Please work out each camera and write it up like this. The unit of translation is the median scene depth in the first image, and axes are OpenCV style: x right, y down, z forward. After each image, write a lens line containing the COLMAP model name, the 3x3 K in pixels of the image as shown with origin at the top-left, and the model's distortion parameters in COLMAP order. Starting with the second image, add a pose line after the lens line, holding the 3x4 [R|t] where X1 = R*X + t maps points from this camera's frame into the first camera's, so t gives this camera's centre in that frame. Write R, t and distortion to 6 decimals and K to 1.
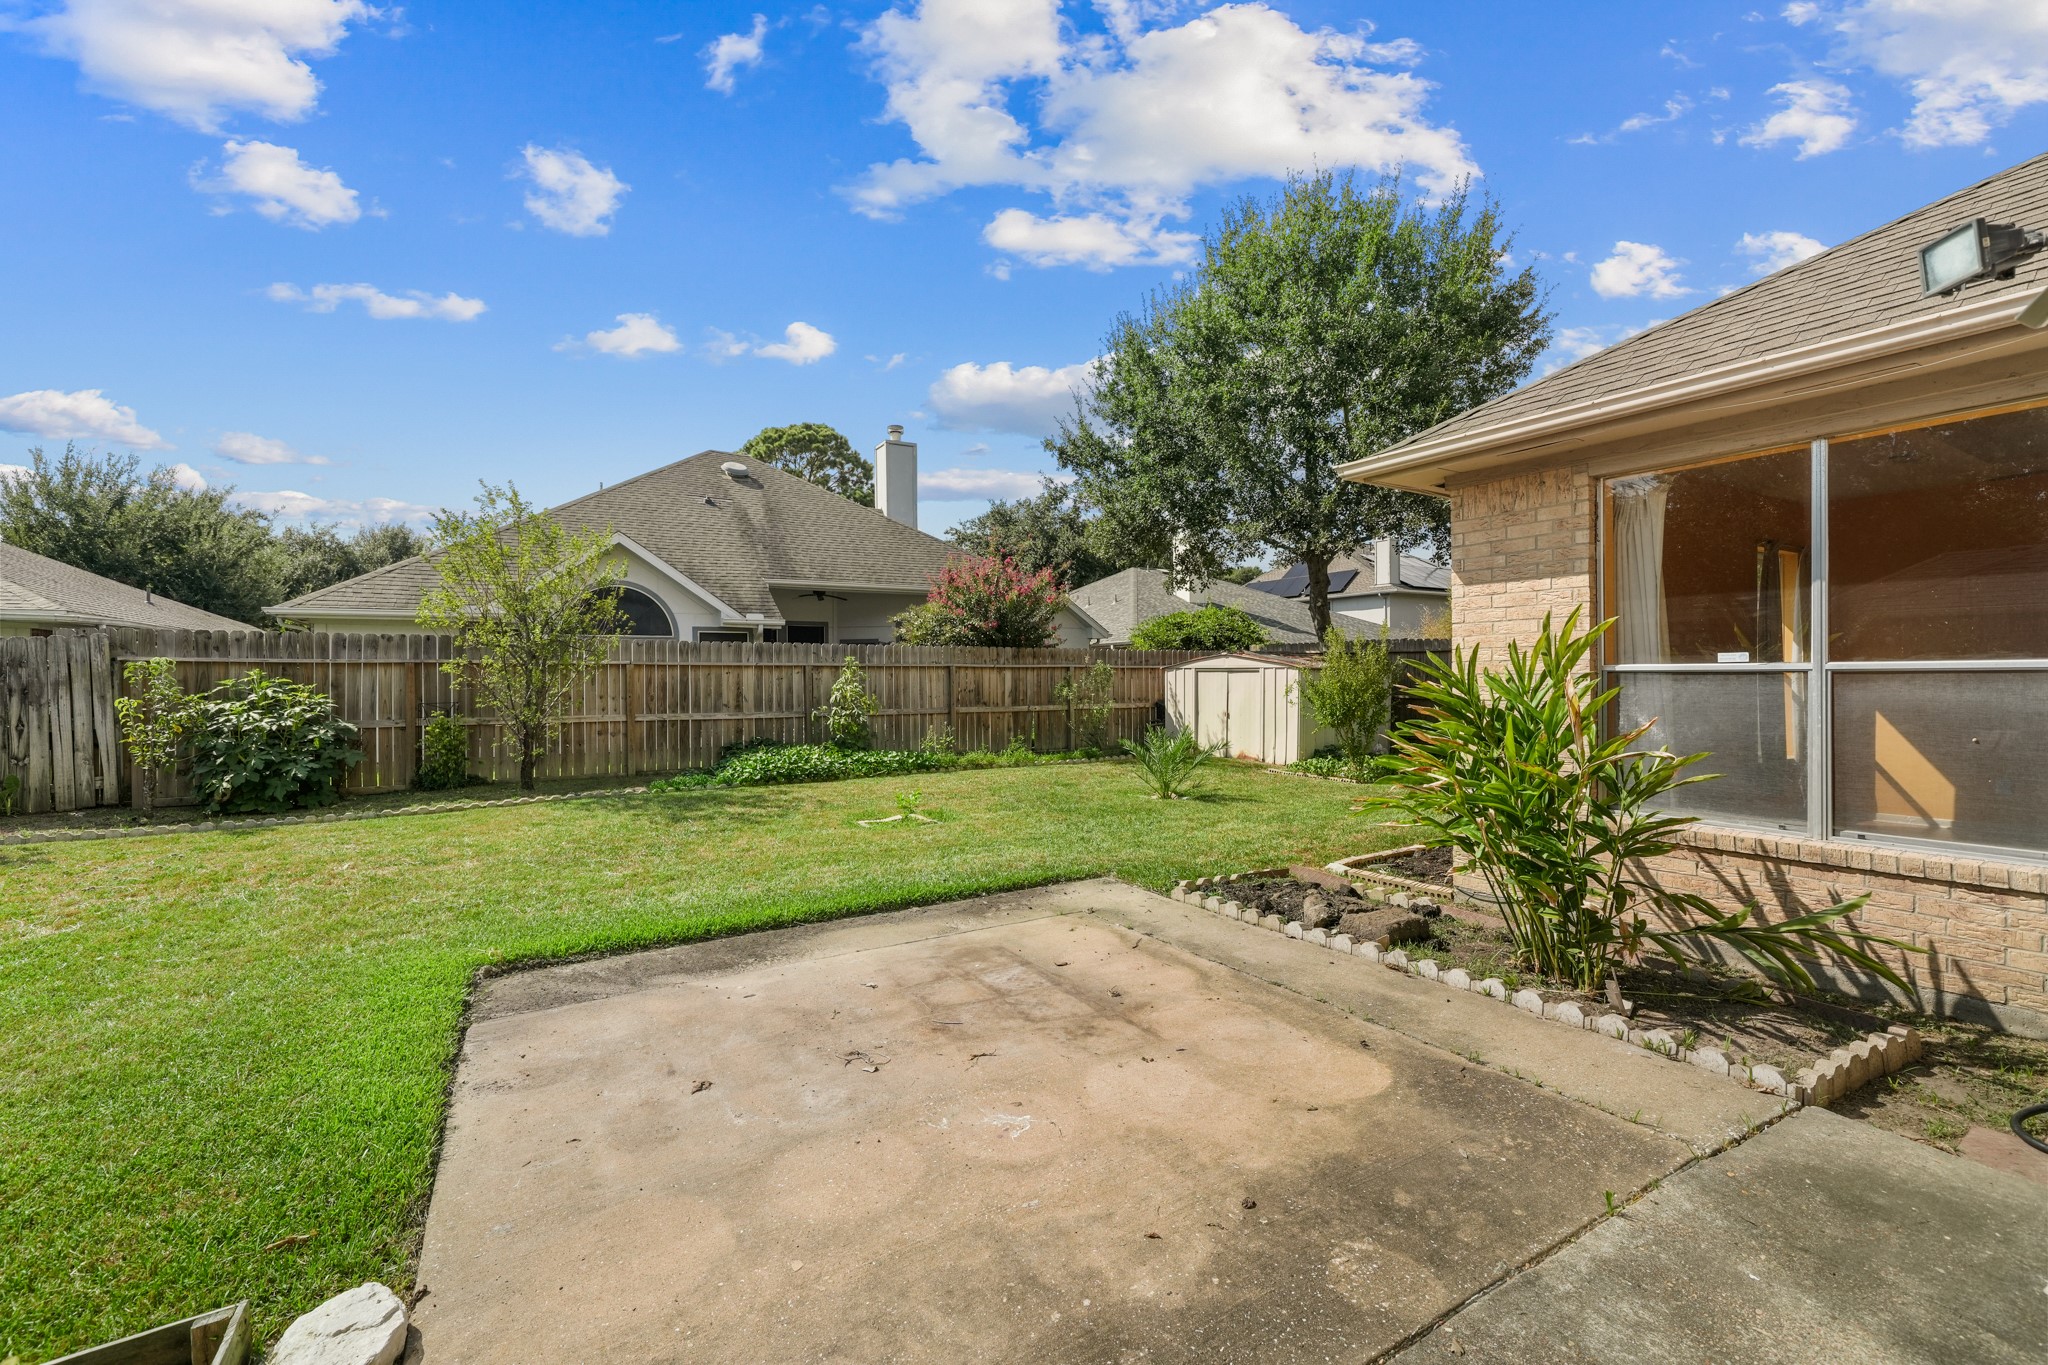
lens RADIAL K [[872.9, 0, 1026.2], [0, 872.9, 683.1], [0, 0, 1]] dist [0.000061, 0.000164]
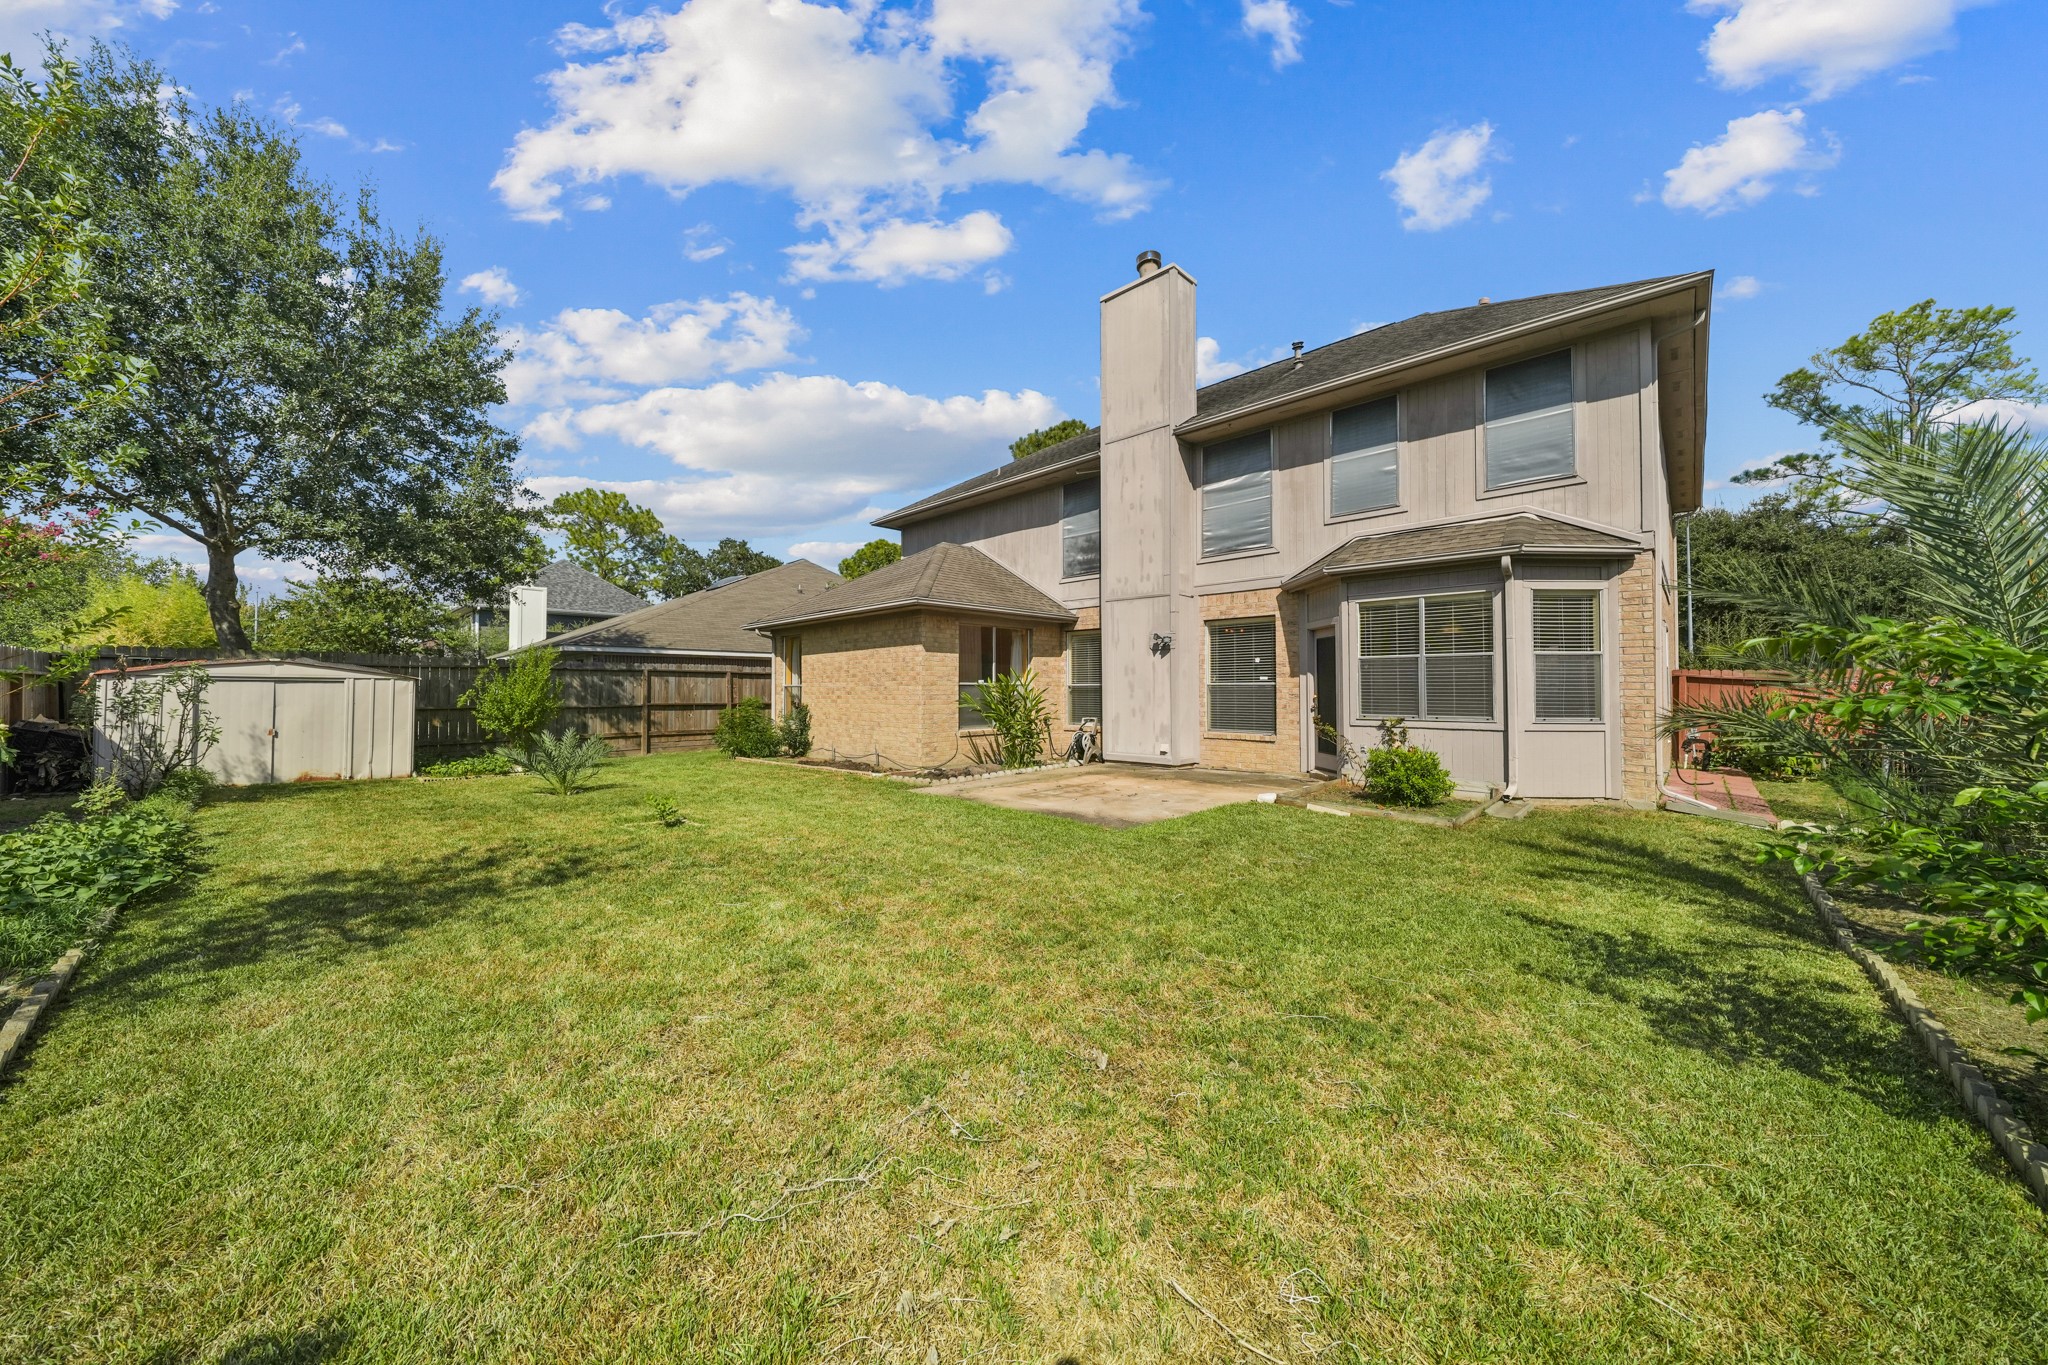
lens RADIAL K [[700.2, 0, 1023.3], [0, 700.2, 676.3], [0, 0, 1]] dist [0.000185, 0.000020]
pose [[-0.276347, 0.007803, 0.961026, -0.648252], [0.006530, 0.999959, -0.006241, -0.010545], [-0.961036, 0.004551, -0.276386, 0.516262]]
